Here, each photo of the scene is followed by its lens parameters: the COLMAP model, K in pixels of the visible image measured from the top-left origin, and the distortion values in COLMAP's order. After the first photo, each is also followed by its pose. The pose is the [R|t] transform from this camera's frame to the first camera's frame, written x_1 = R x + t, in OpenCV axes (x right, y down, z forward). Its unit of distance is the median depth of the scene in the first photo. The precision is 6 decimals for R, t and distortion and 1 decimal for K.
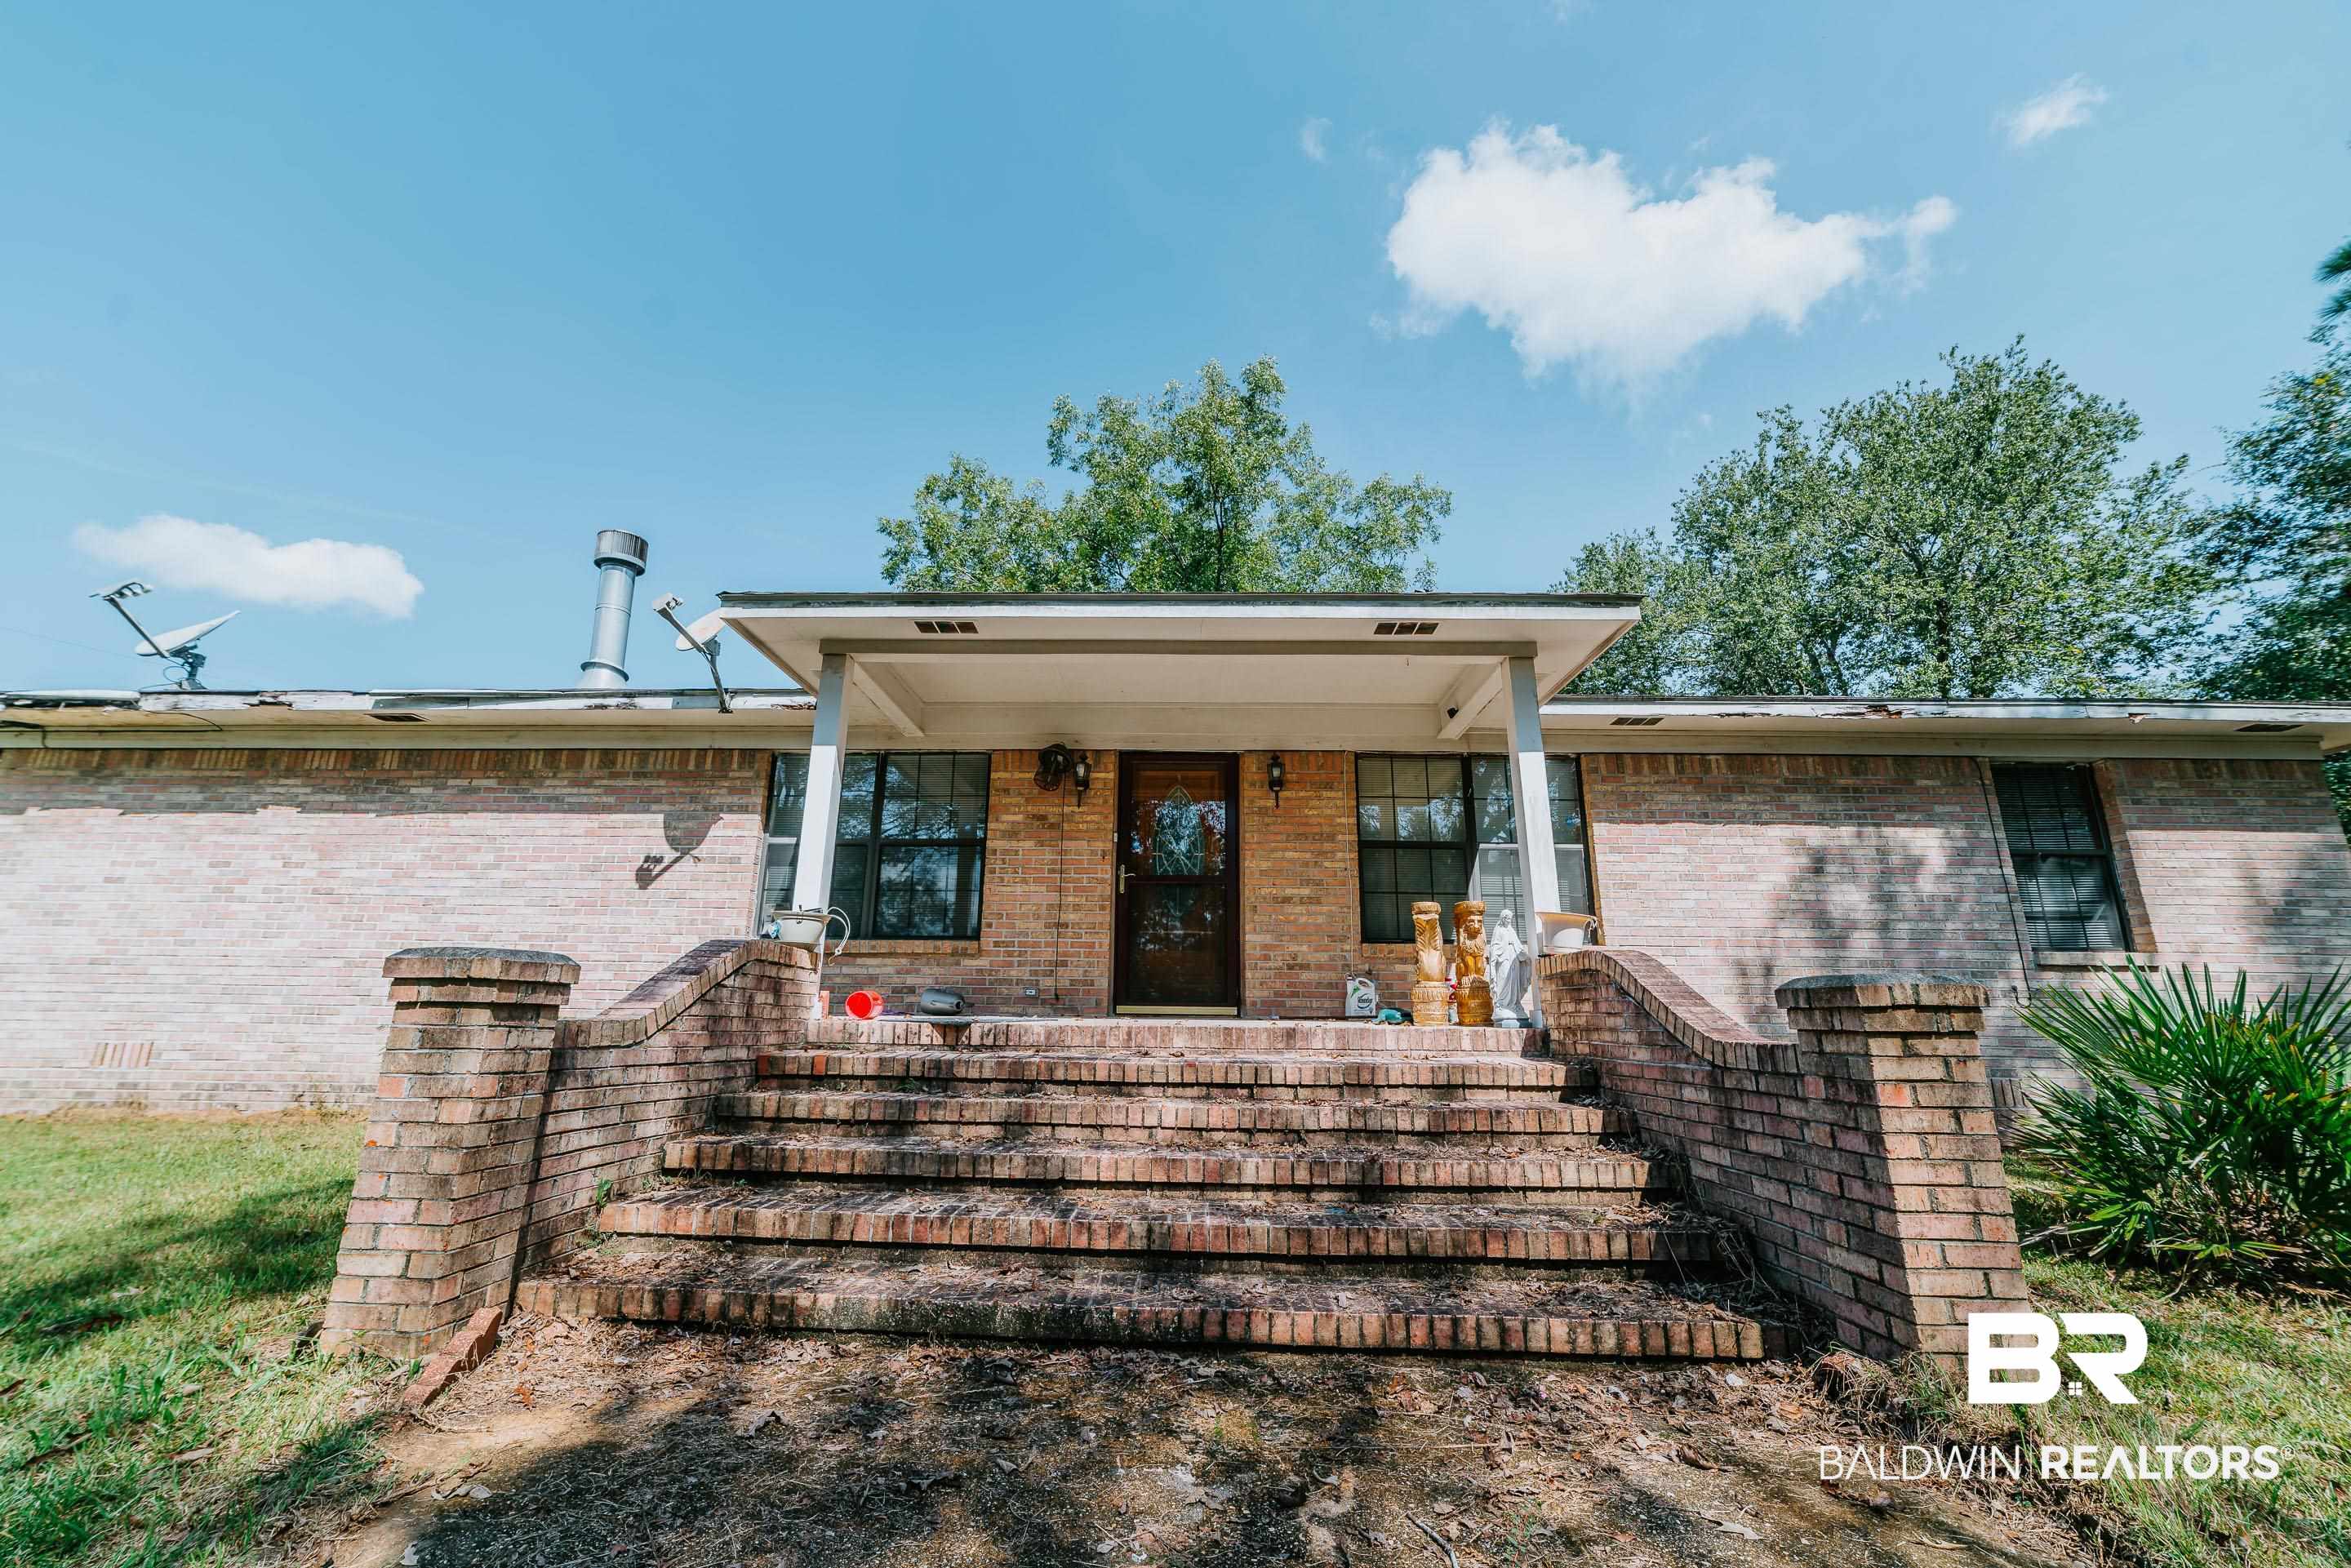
lens RADIAL K [[913.0, 0, 1159.5], [0, 913.0, 786.6], [0, 0, 1]] dist [-0.016398, 0.008785]
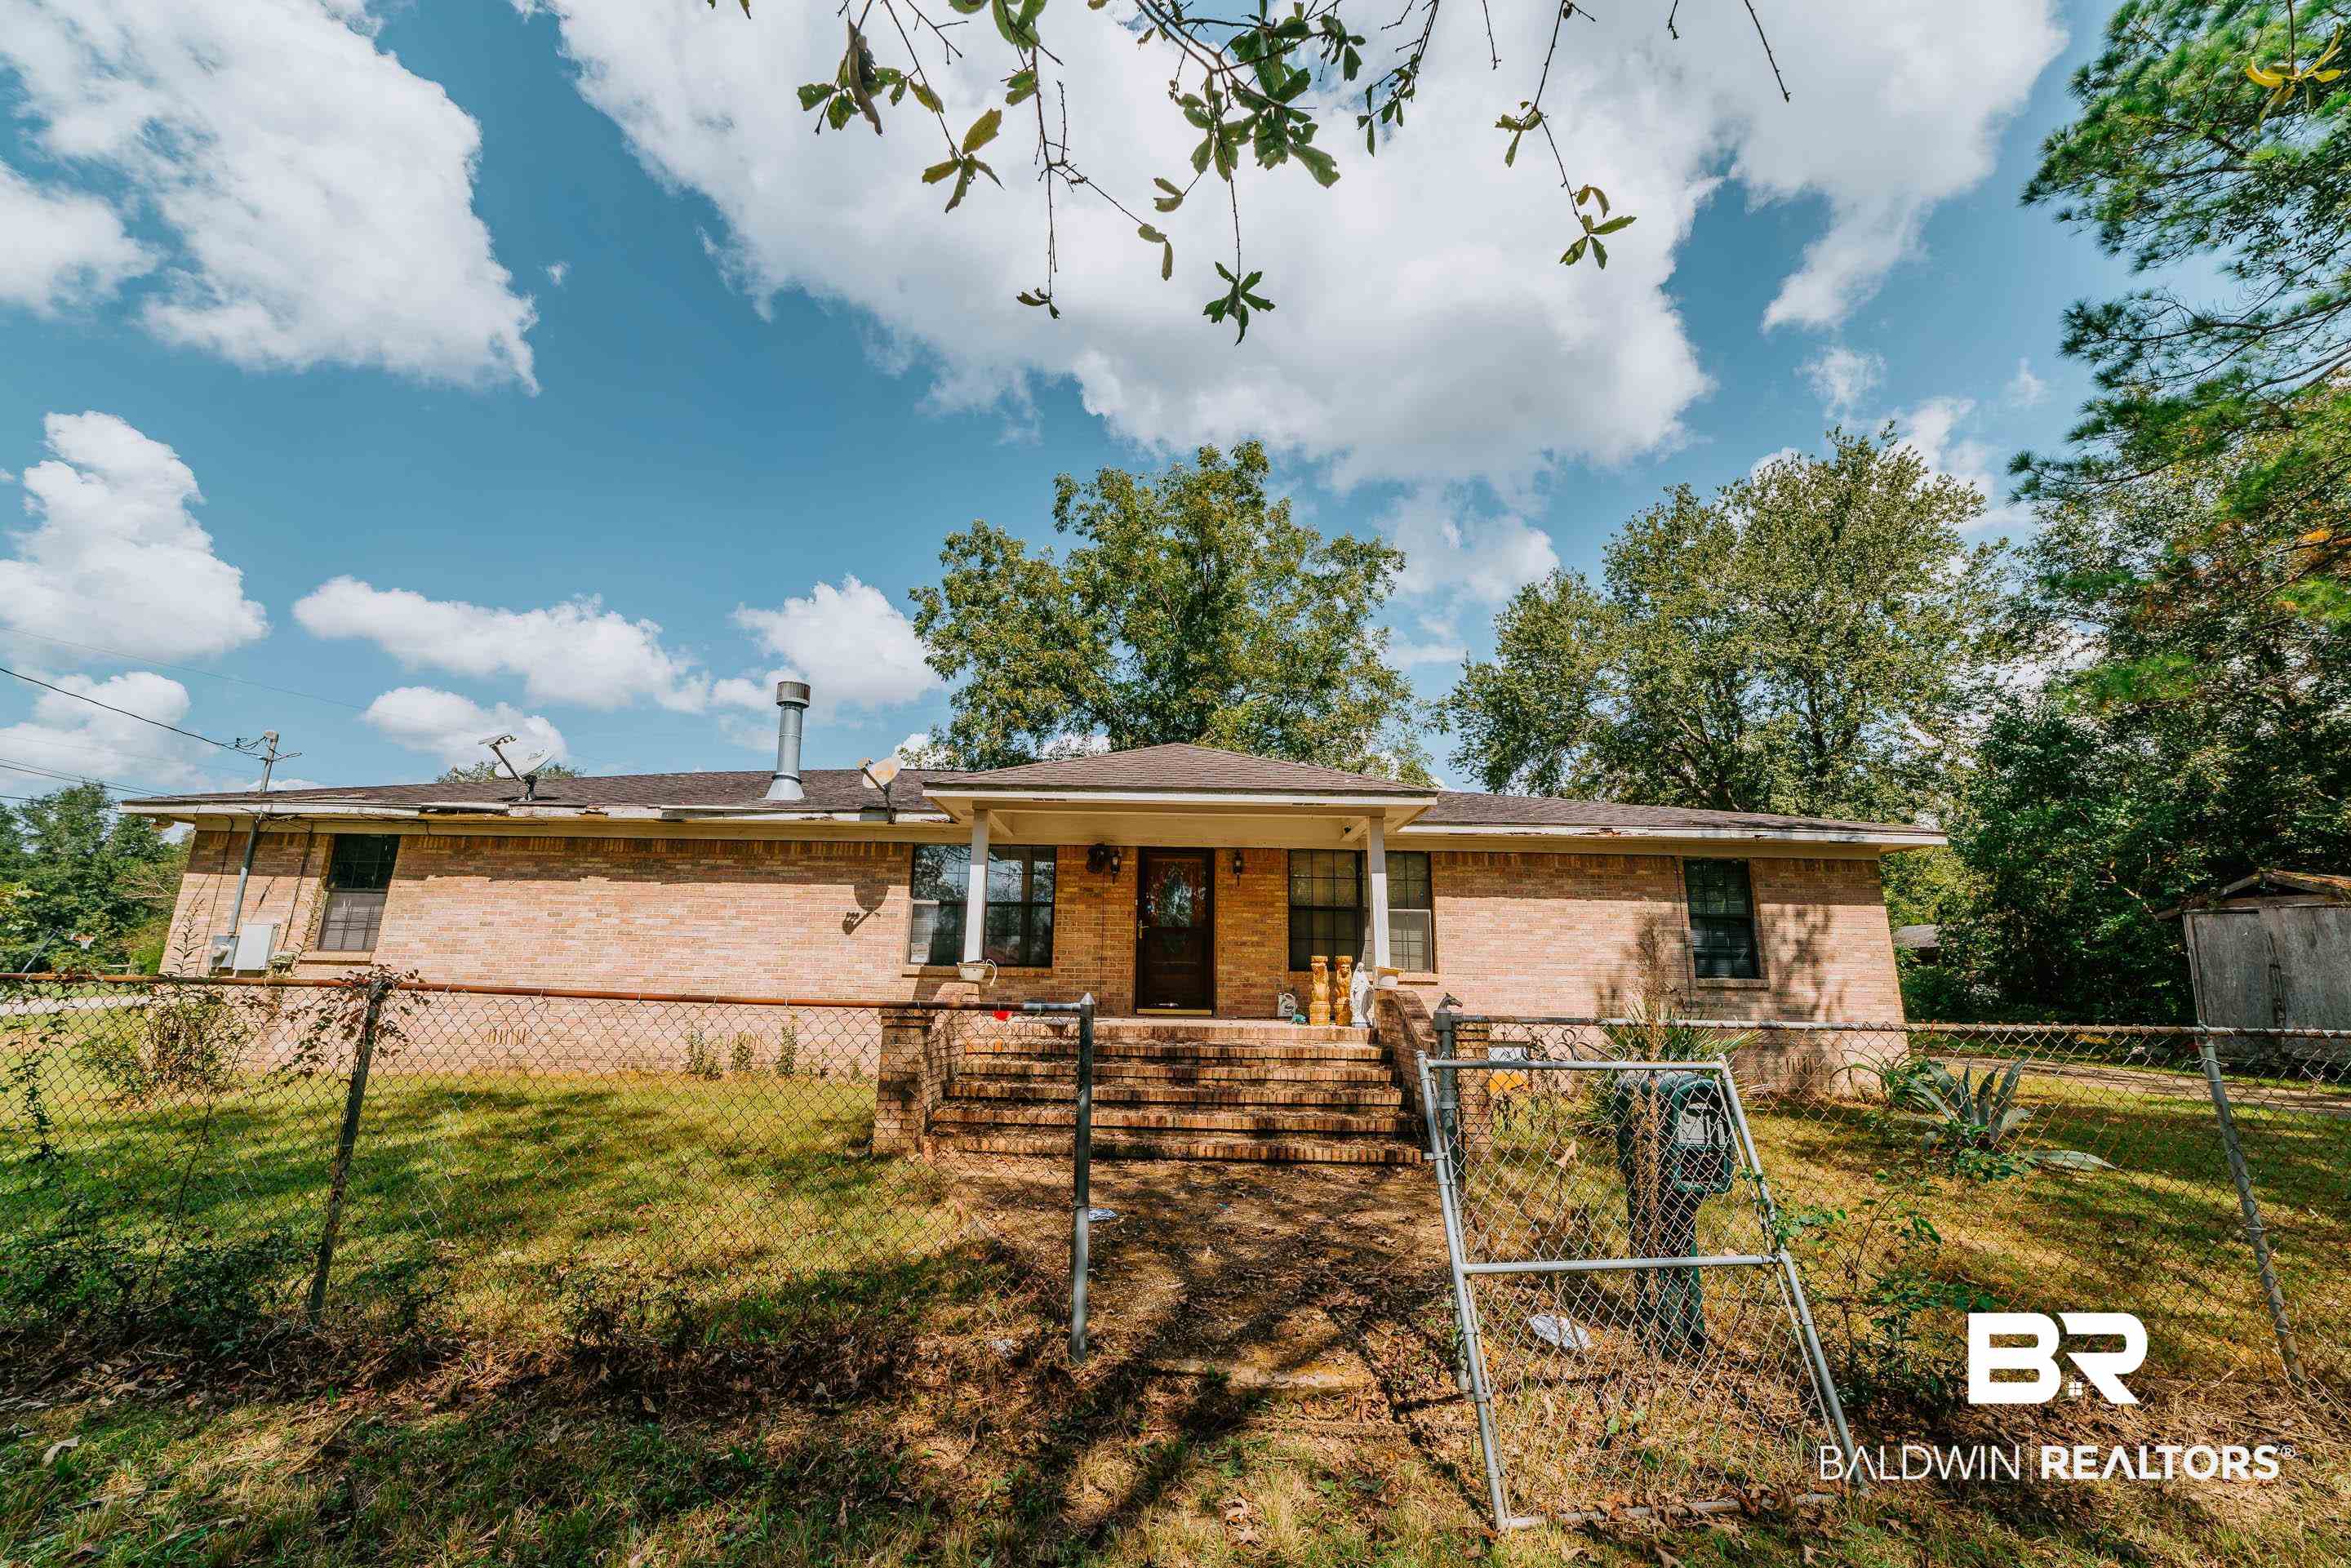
lens RADIAL K [[913.0, 0, 1159.5], [0, 913.0, 786.6], [0, 0, 1]] dist [-0.016398, 0.008785]
pose [[0.999697, 0.009489, 0.022708, -0.046184], [-0.010124, 0.999557, 0.028004, -0.191252], [-0.022432, -0.028225, 0.999350, -0.579479]]
